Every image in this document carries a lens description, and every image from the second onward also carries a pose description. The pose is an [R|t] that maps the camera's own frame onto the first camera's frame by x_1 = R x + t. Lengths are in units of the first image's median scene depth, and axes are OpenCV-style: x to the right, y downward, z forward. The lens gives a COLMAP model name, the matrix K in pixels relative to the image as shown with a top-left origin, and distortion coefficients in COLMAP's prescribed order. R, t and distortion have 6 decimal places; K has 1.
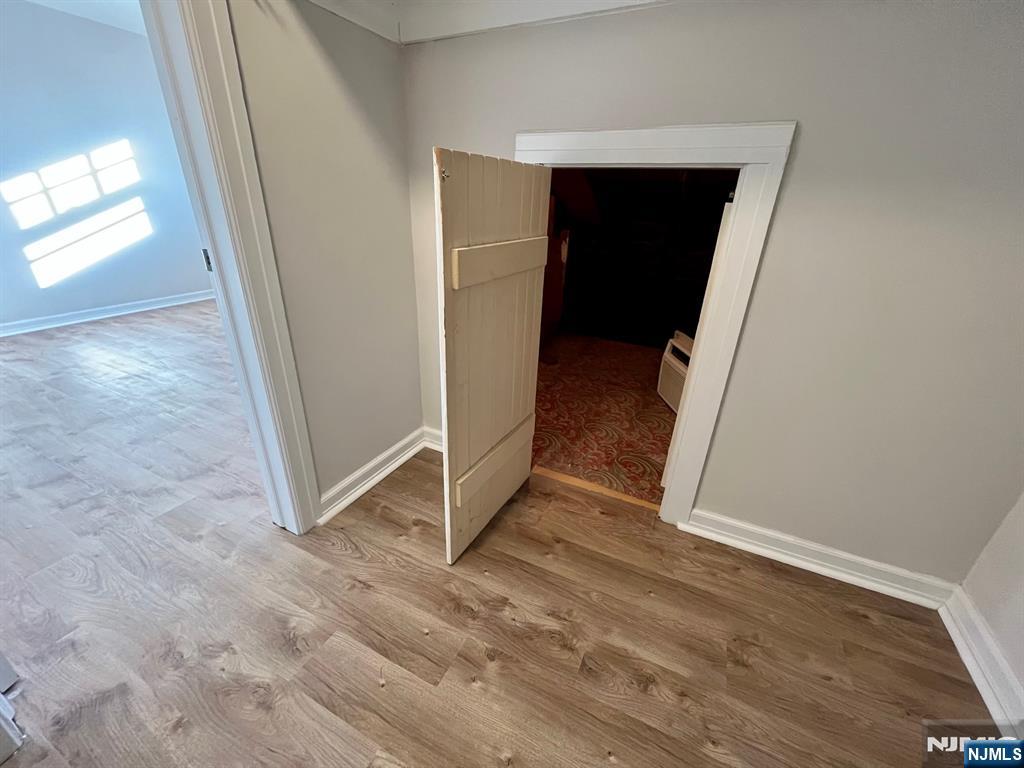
lens RADIAL K [[411.5, 0, 514.0], [0, 411.5, 385.1], [0, 0, 1]] dist [0.000616, 0.000052]
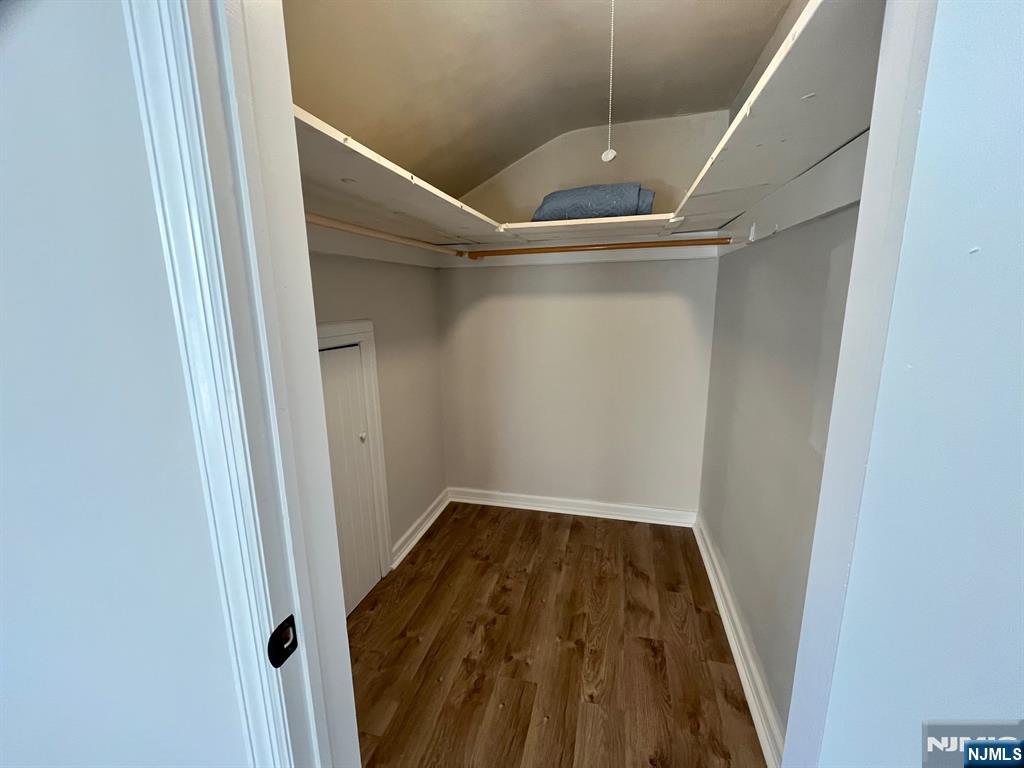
lens RADIAL K [[411.5, 0, 511.8], [0, 411.5, 379.9], [0, 0, 1]] dist [0.000616, 0.000052]
pose [[-0.197705, -0.215557, 0.956268, -1.216608], [0.408252, 0.868789, 0.280242, -0.610021], [-0.891203, 0.445804, -0.083762, 0.640112]]
